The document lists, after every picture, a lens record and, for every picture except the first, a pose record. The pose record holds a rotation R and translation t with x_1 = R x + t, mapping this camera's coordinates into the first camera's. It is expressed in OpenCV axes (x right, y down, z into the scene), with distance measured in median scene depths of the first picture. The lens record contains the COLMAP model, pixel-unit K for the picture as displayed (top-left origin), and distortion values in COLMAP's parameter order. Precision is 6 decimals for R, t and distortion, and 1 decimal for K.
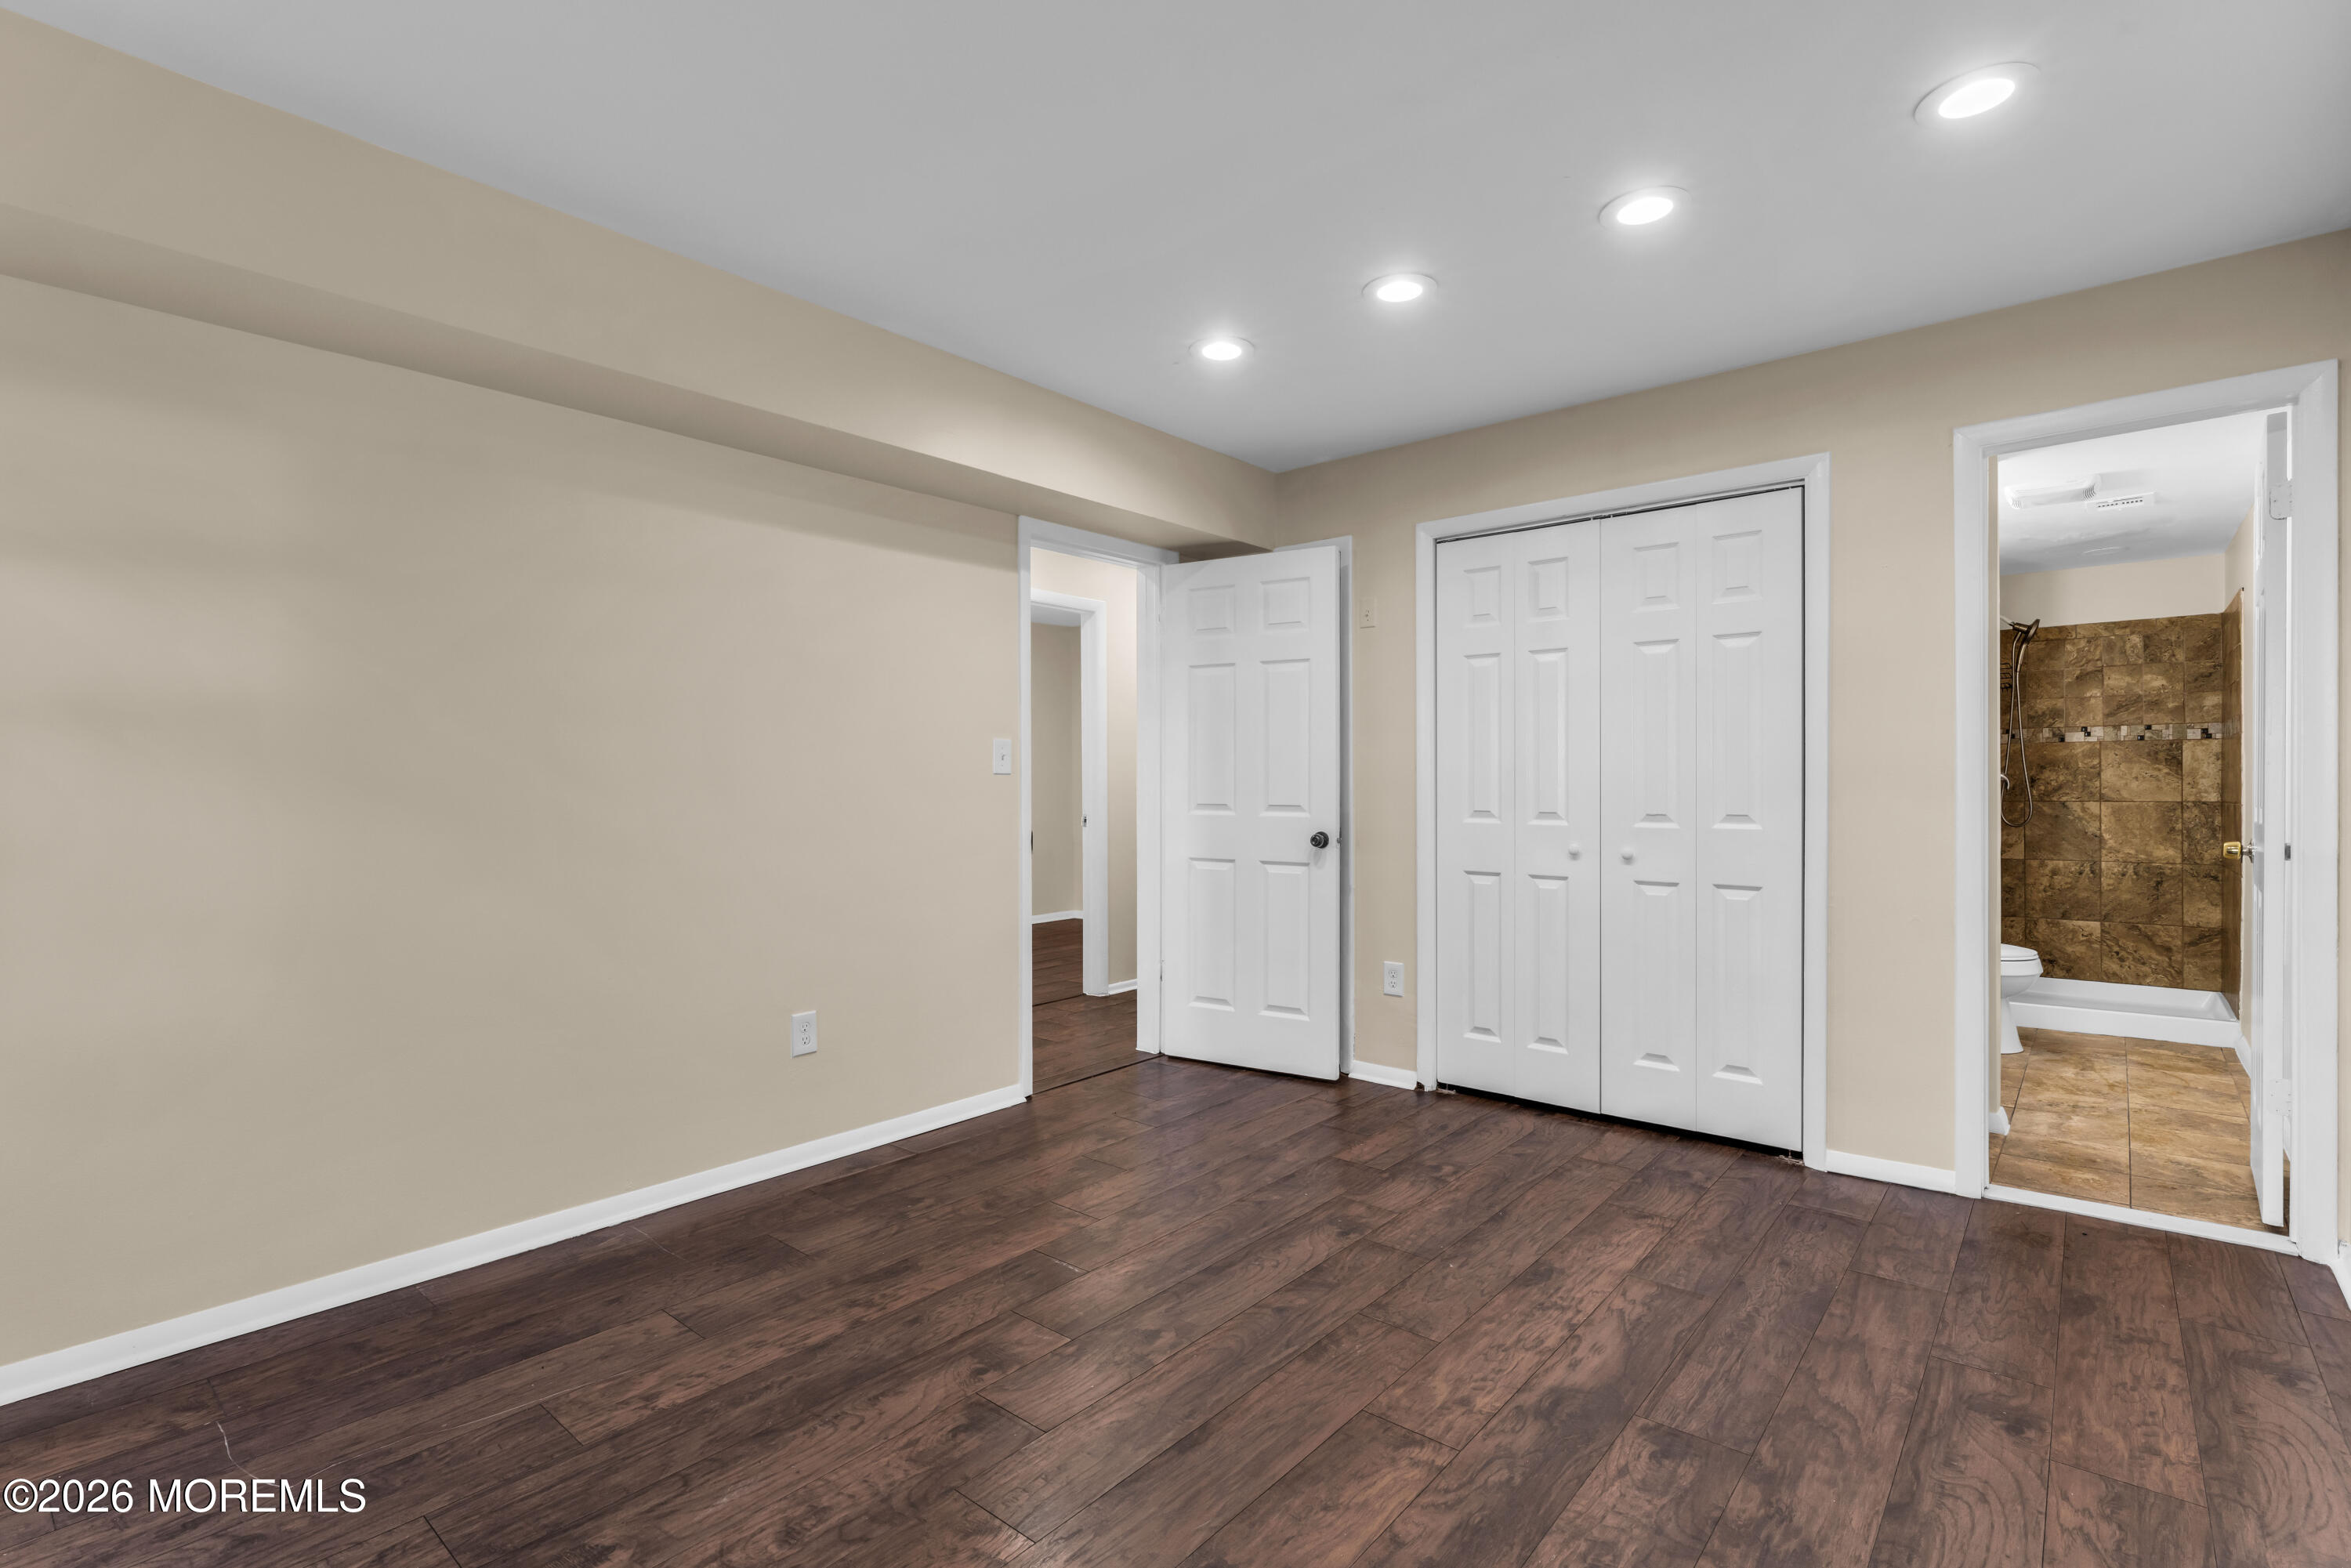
lens RADIAL K [[1110.1, 0, 1165.5], [0, 1110.1, 763.9], [0, 0, 1]] dist [-0.003576, -0.000704]
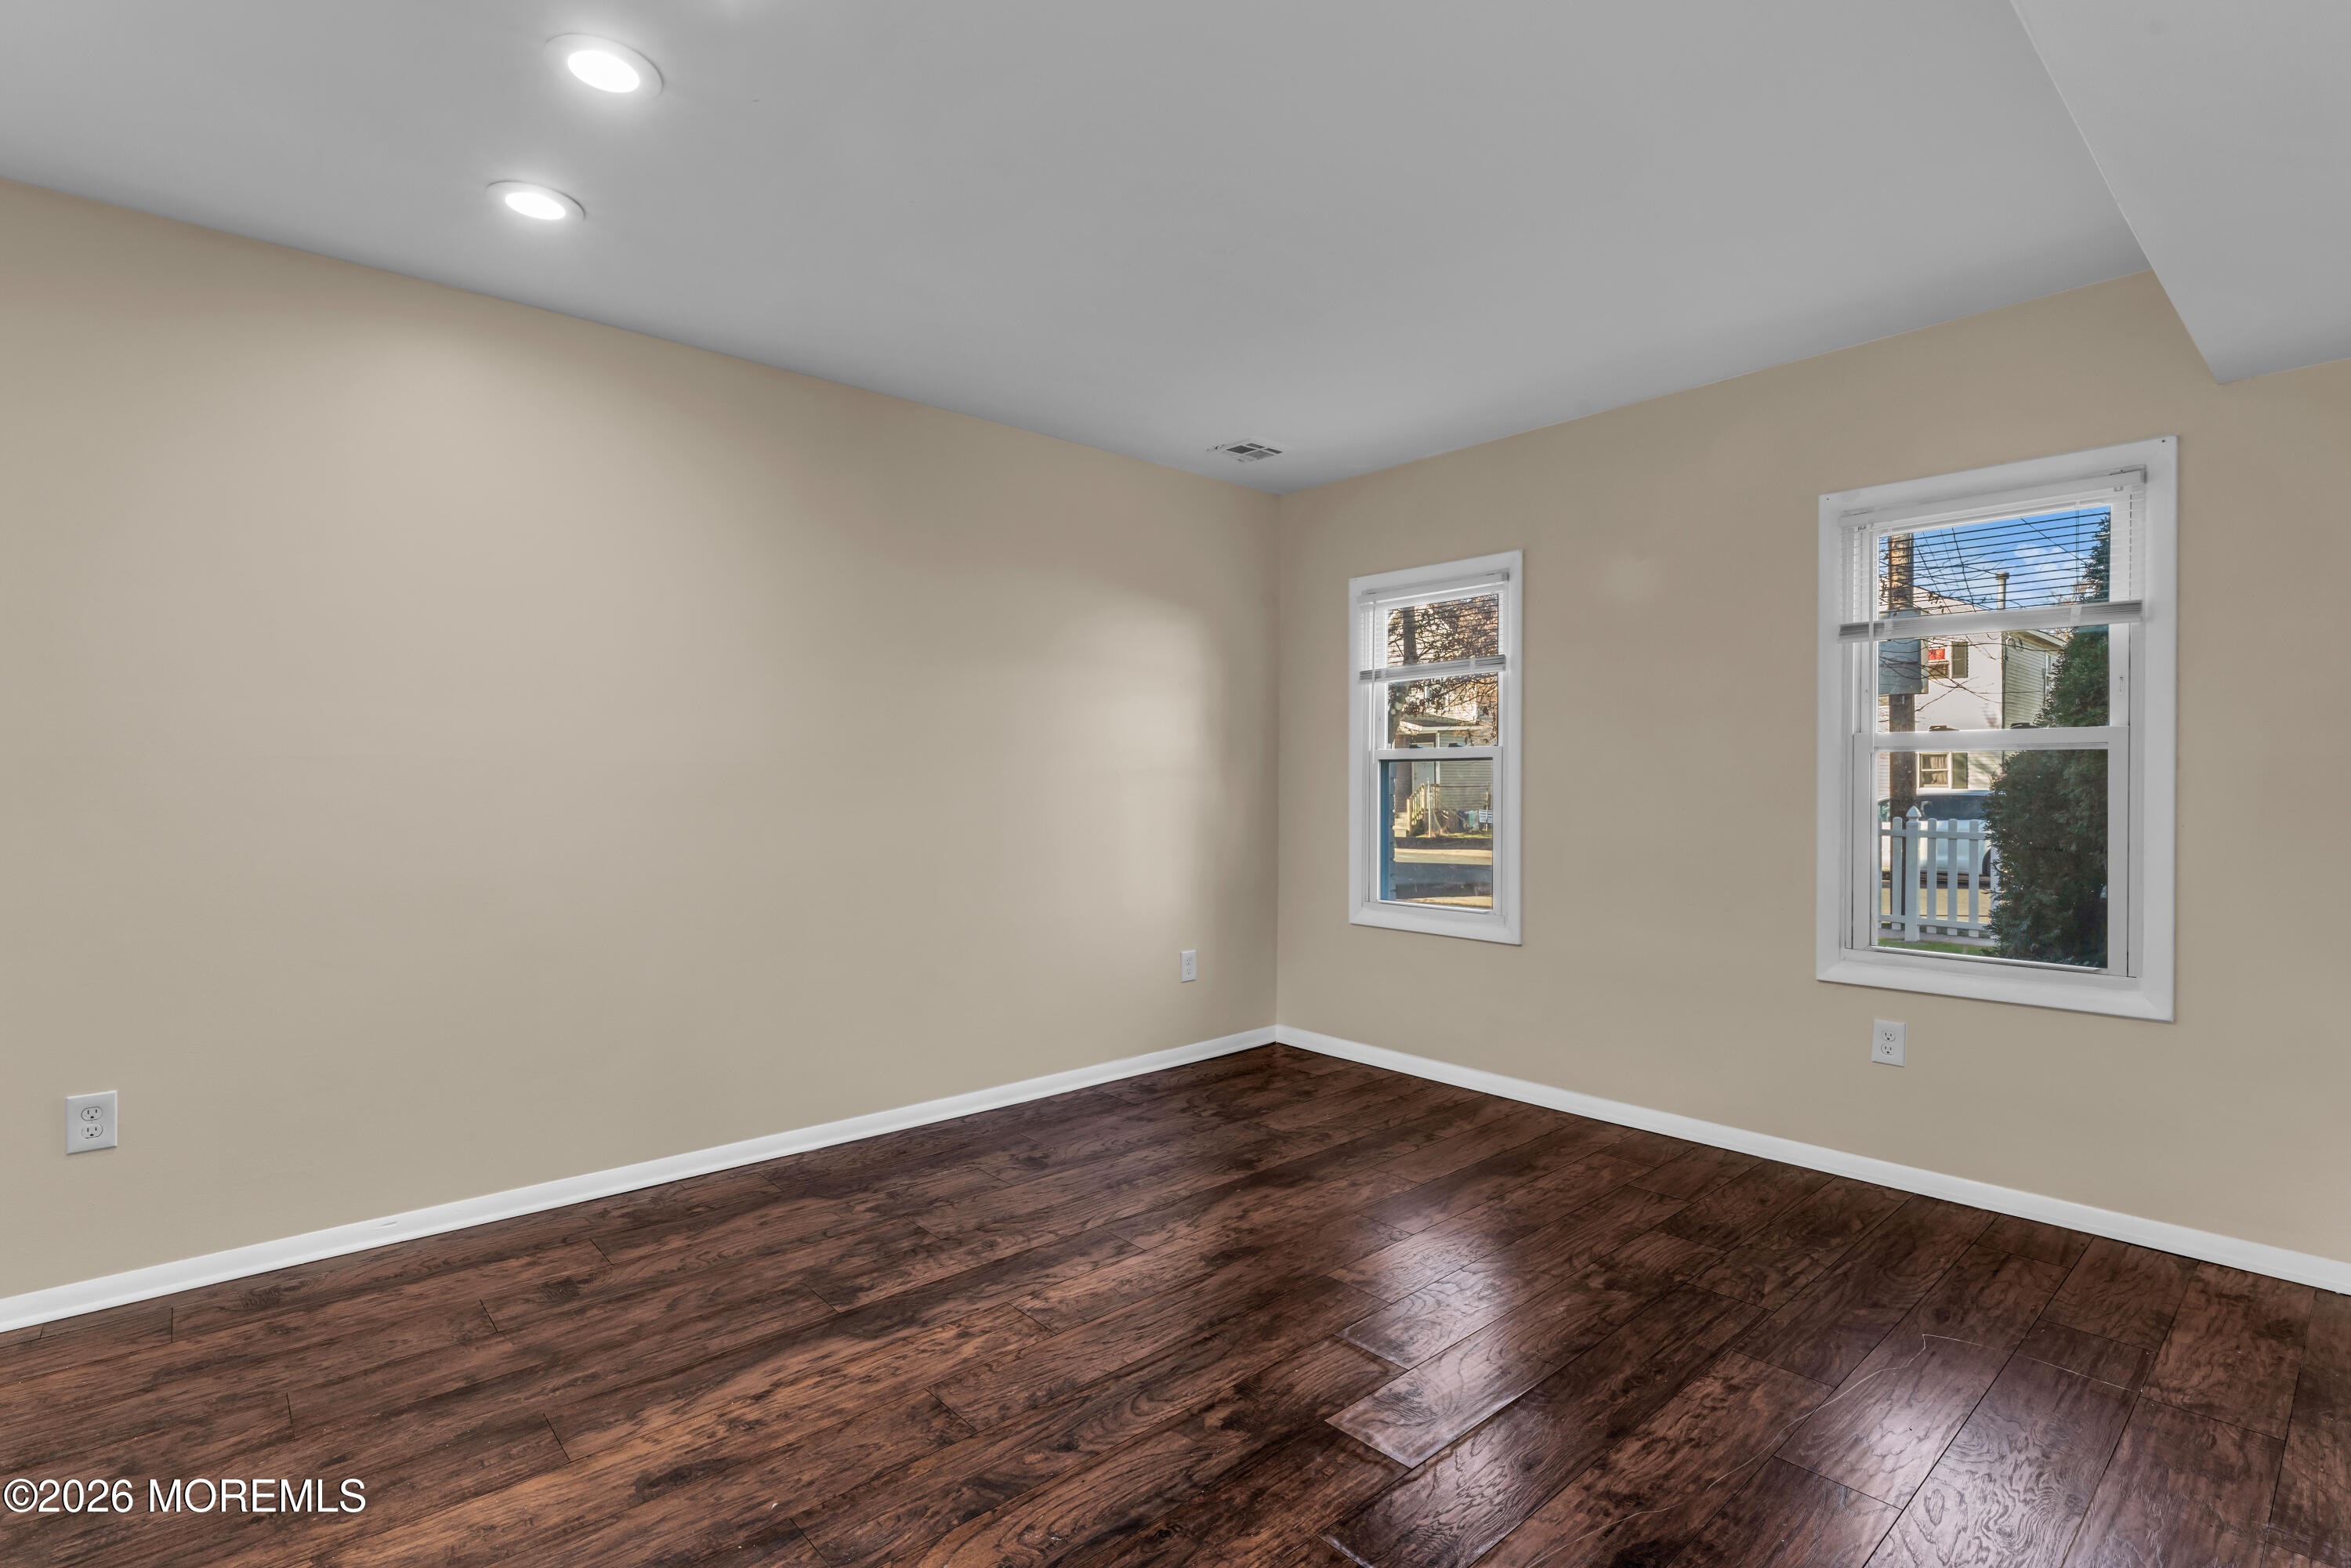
lens RADIAL K [[1110.1, 0, 1165.5], [0, 1110.1, 763.9], [0, 0, 1]] dist [-0.003576, -0.000704]
pose [[-0.990376, 0.006611, 0.138248, -0.091531], [0.002103, 0.999462, -0.032725, 0.031488], [-0.138390, -0.032119, -0.989857, 2.055722]]
